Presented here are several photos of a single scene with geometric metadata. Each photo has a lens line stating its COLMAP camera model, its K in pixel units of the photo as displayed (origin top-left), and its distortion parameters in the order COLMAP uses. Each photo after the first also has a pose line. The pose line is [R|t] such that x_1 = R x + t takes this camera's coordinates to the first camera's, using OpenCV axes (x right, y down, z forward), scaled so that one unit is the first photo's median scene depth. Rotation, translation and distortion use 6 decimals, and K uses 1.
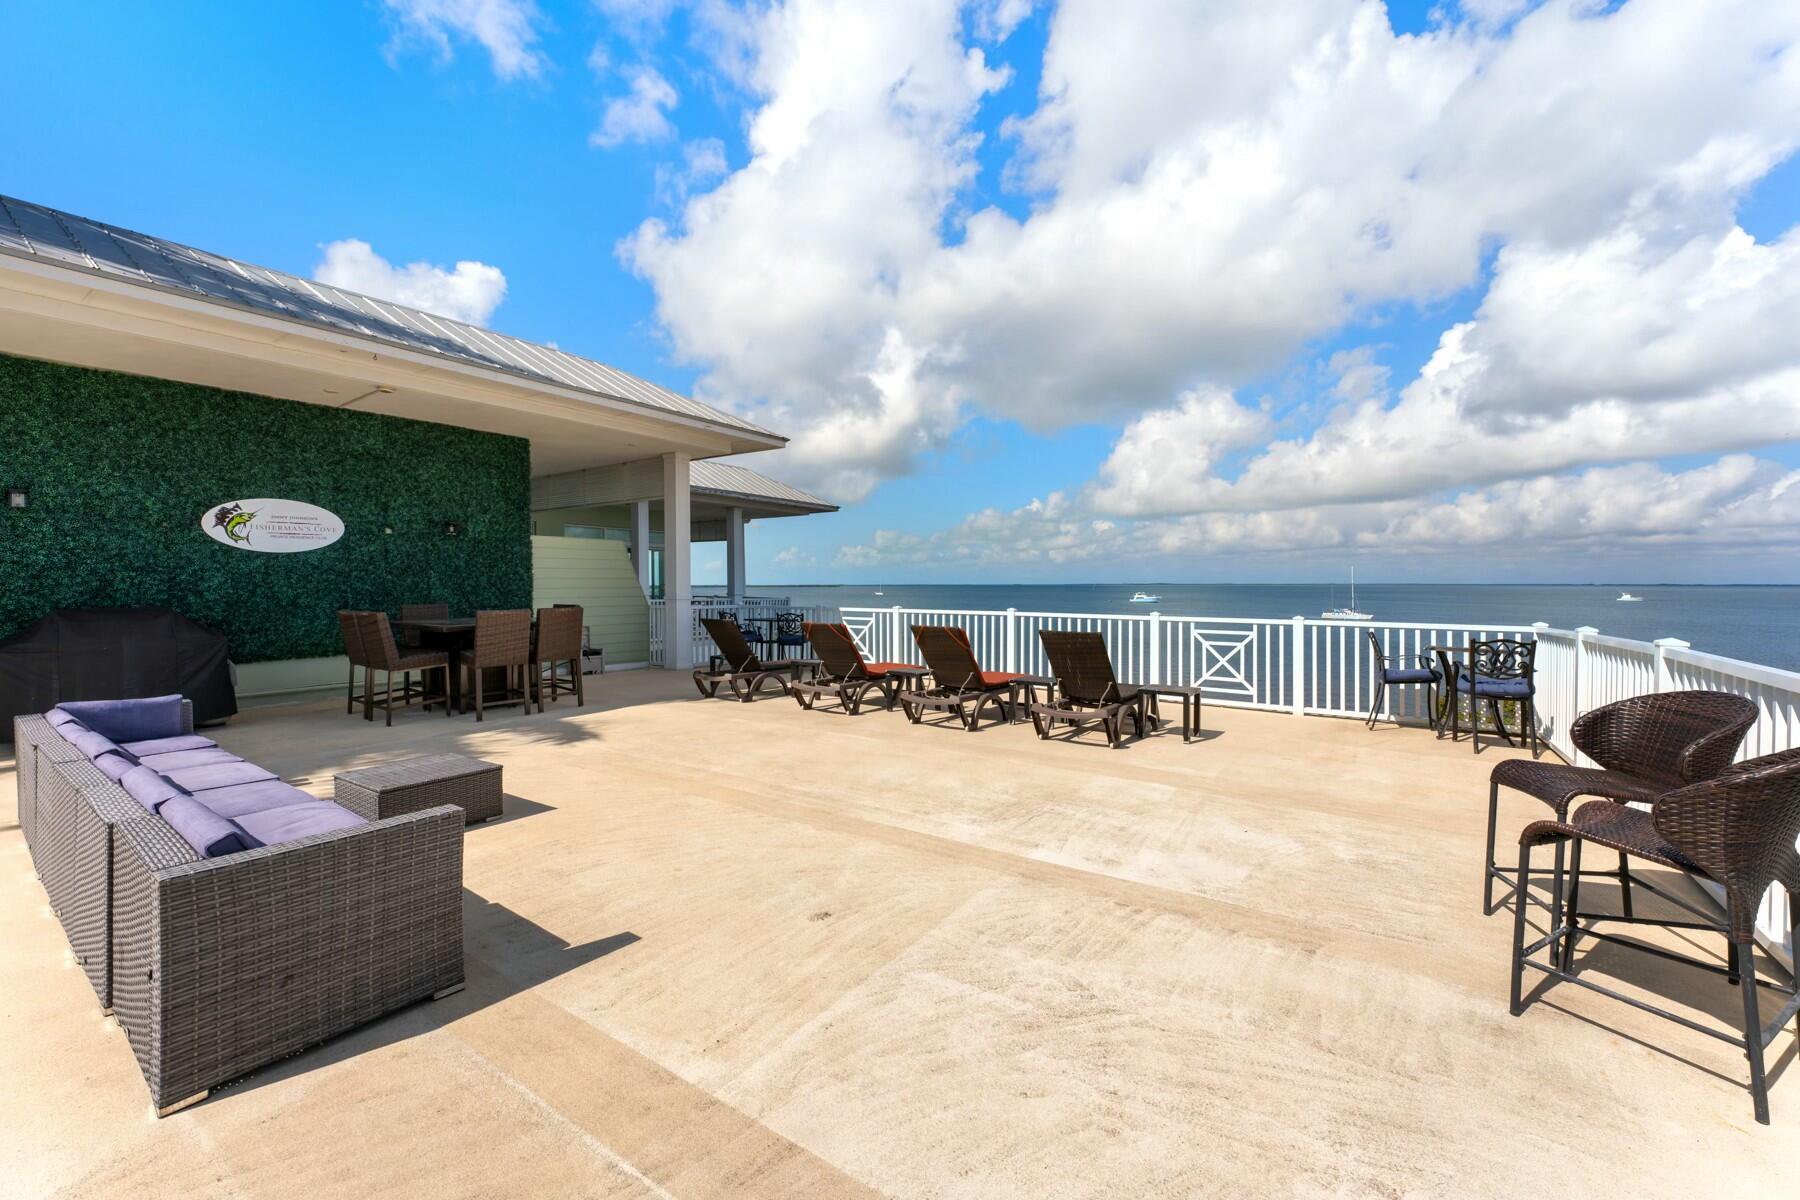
lens RADIAL K [[705.3, 0, 900.0], [0, 705.3, 600.0], [0, 0, 1]] dist [0.000172, 0.000032]
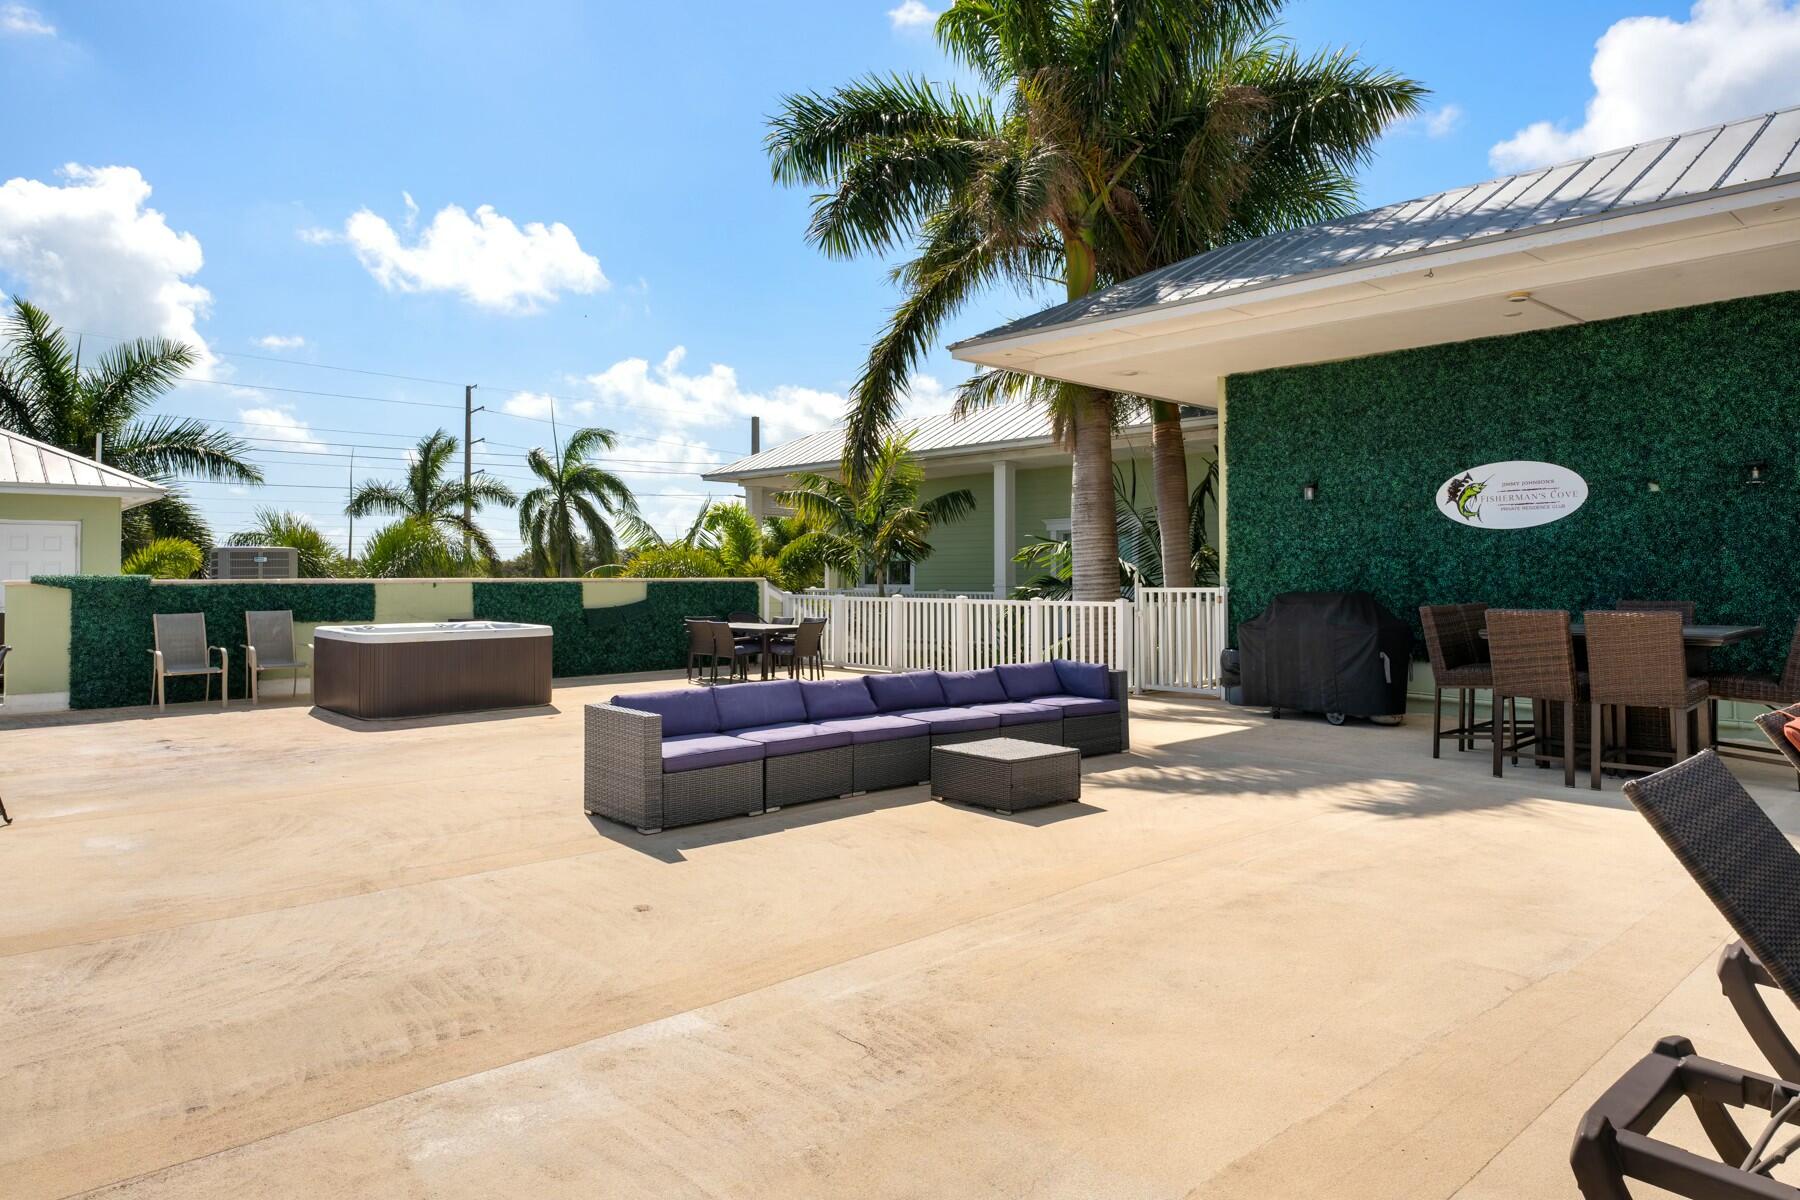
lens RADIAL K [[1096.3, 0, 902.0], [0, 1096.3, 566.8], [0, 0, 1]] dist [-0.002558, 0.000527]
pose [[-0.204842, -0.002481, -0.978792, 0.403013], [-0.020953, 0.999779, 0.001851, -0.011129], [0.978571, 0.020888, -0.204848, 0.511220]]
